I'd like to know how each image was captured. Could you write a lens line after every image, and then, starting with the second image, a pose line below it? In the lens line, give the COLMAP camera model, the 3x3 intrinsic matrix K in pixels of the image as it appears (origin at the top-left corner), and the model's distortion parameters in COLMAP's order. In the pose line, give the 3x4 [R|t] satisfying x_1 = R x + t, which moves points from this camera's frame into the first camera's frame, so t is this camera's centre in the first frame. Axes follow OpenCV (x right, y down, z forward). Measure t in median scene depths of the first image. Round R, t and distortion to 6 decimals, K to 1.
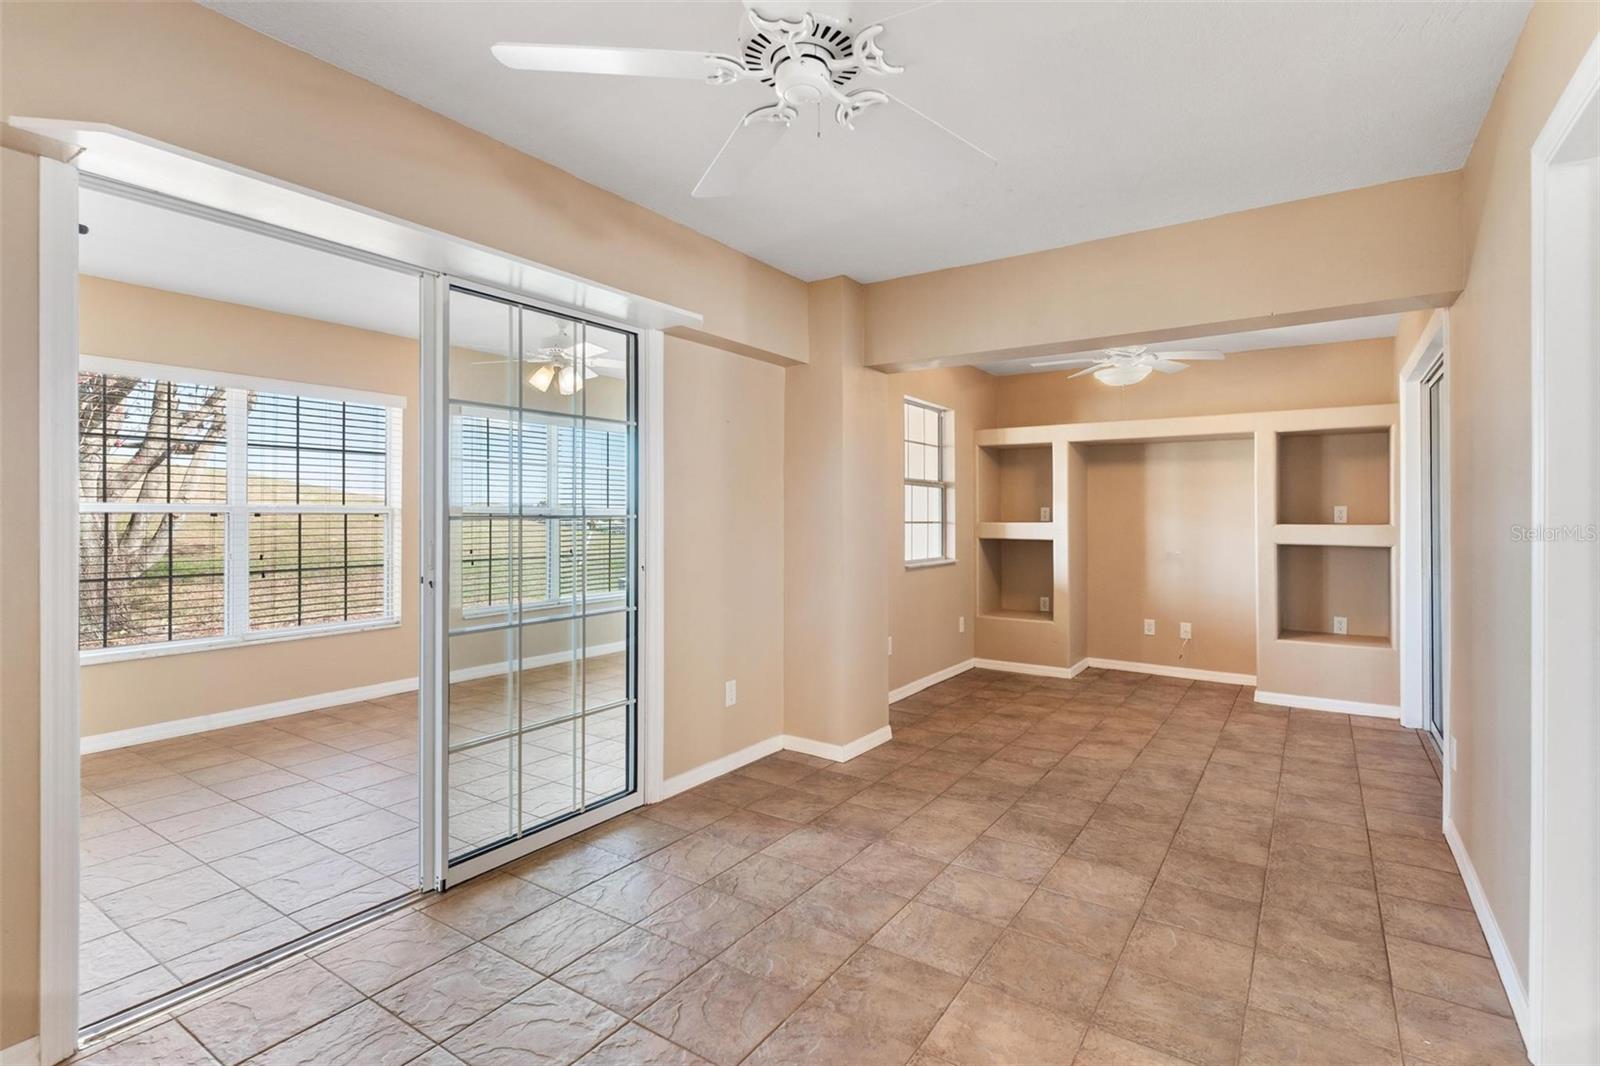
lens RADIAL K [[780.3, 0, 799.9], [0, 780.3, 515.9], [0, 0, 1]] dist [-0.000174, 0.000183]
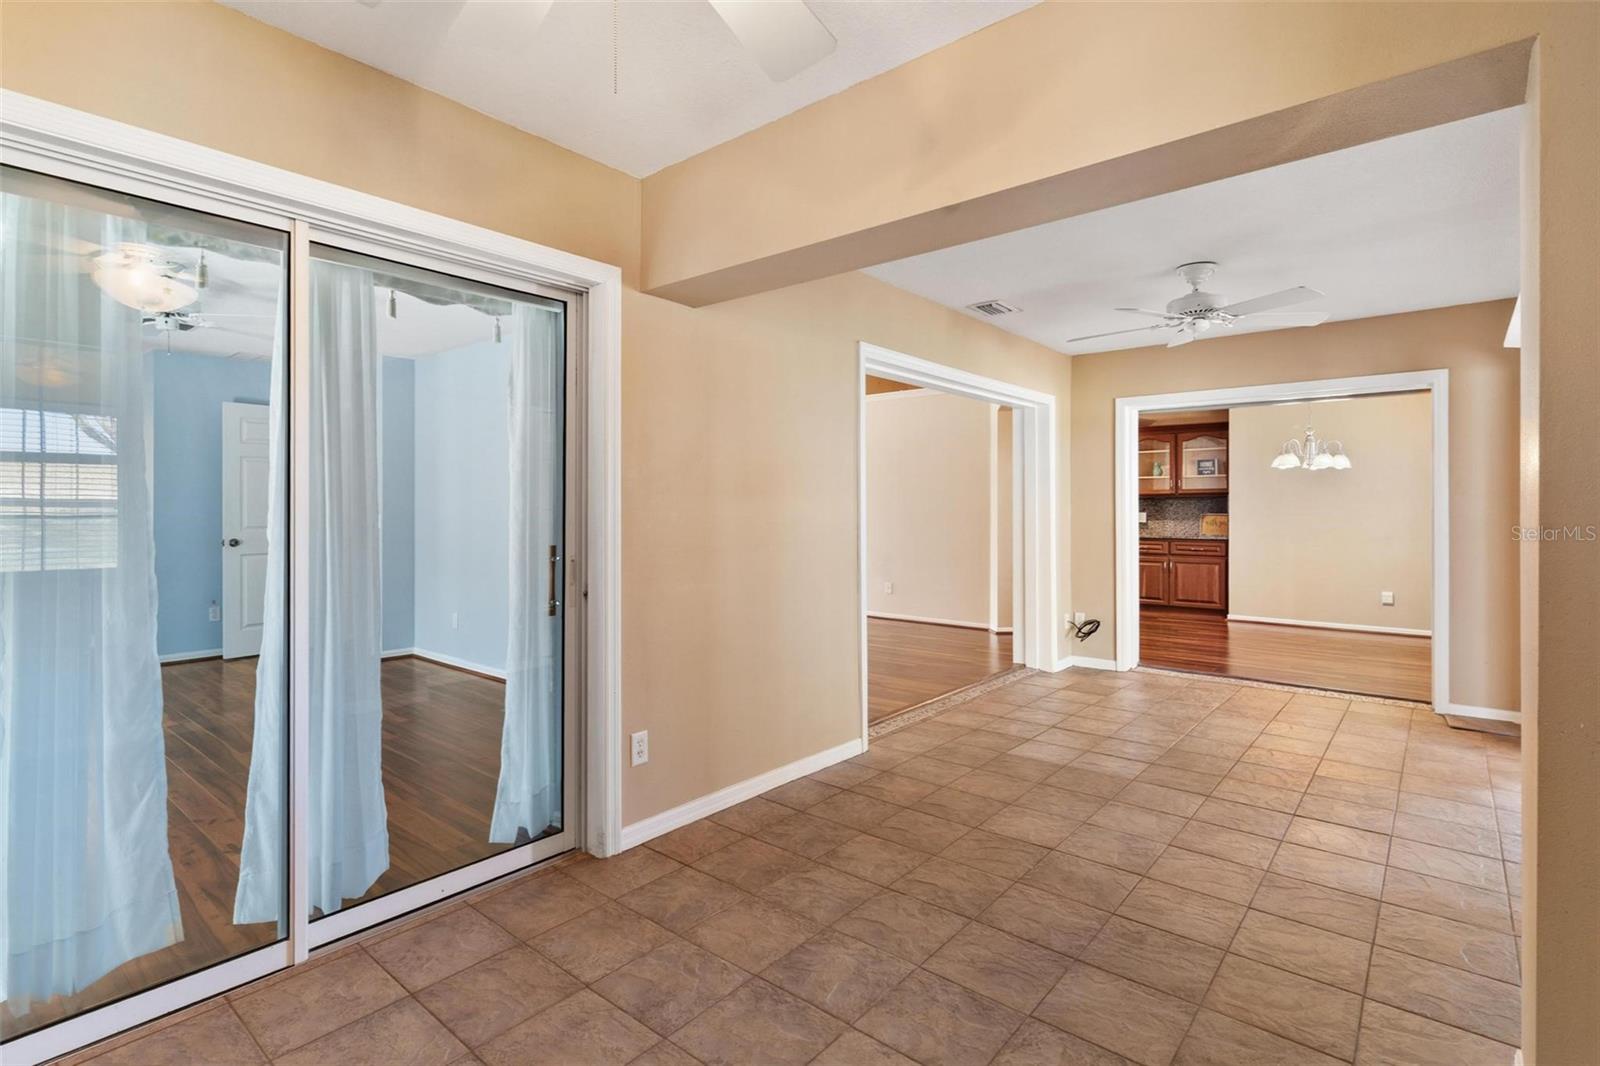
lens RADIAL K [[780.3, 0, 799.9], [0, 780.3, 515.9], [0, 0, 1]] dist [-0.000174, 0.000183]
pose [[-0.994546, -0.002731, 0.104266, 0.507424], [-0.001959, 0.999970, 0.007508, 0.002726], [-0.104284, 0.007262, -0.994521, 1.843840]]
